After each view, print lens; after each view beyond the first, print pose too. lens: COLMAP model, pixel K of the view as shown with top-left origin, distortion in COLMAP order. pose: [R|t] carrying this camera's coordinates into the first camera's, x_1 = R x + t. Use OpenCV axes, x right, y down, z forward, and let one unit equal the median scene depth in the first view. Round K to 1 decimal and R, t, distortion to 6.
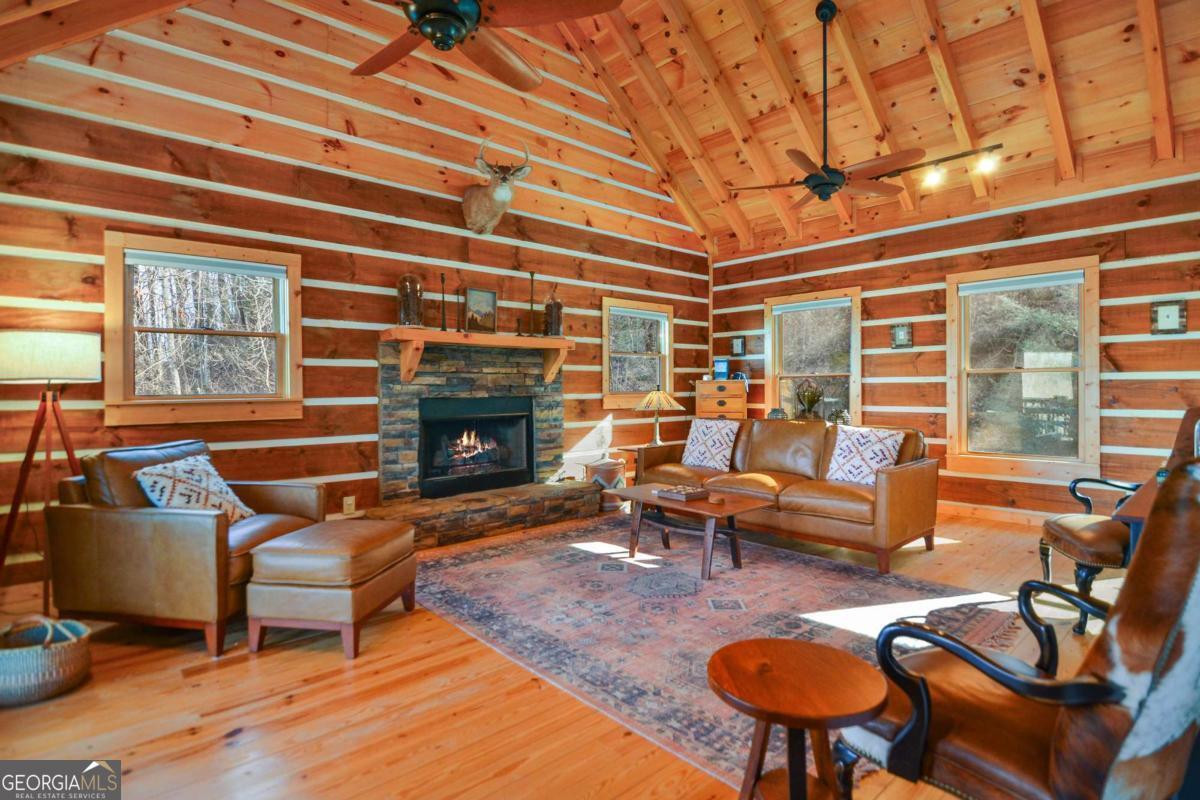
lens RADIAL K [[608.5, 0, 602.5], [0, 608.5, 392.0], [0, 0, 1]] dist [-0.006560, -0.002631]
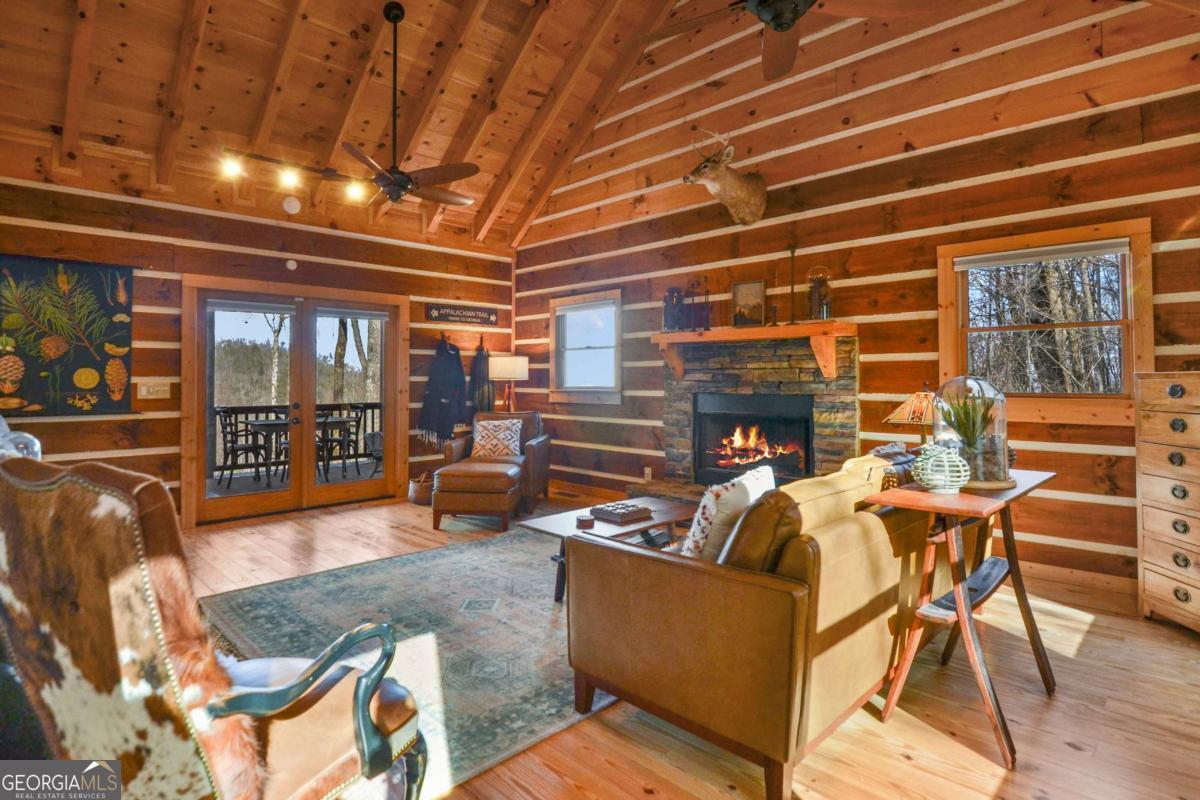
lens RADIAL K [[620.0, 0, 598.3], [0, 620.0, 378.6], [0, 0, 1]] dist [-0.003253, -0.000707]
pose [[0.047665, -0.001095, -0.998863, 0.766070], [-0.010897, 0.999939, -0.001616, -0.011254], [0.998804, 0.010962, 0.047650, 0.716267]]
